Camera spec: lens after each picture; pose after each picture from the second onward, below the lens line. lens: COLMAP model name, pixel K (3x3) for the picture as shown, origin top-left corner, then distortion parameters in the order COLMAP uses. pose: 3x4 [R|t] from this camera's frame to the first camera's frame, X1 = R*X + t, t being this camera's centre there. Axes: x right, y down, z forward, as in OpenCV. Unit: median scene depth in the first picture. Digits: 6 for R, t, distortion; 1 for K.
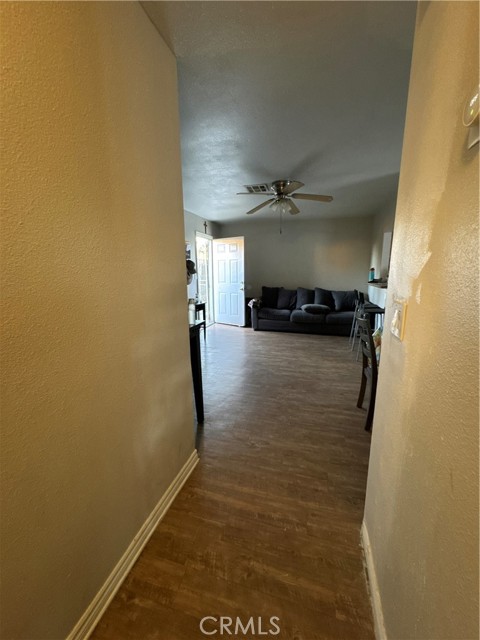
lens RADIAL K [[255.9, 0, 240.2], [0, 255.9, 317.6], [0, 0, 1]] dist [-0.003131, 0.000025]
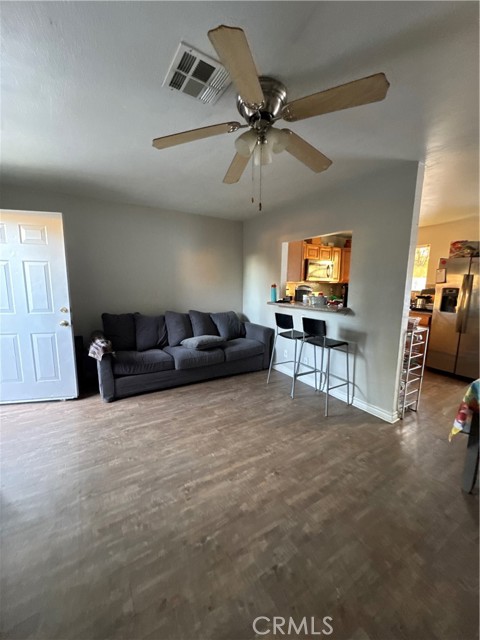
lens RADIAL K [[255.9, 0, 241.2], [0, 255.9, 320.3], [0, 0, 1]] dist [-0.003131, 0.000025]
pose [[0.668568, -0.094472, 0.737625, -0.128907], [0.116885, 0.992919, 0.021227, -0.091262], [-0.734407, 0.072025, 0.674876, 0.446736]]
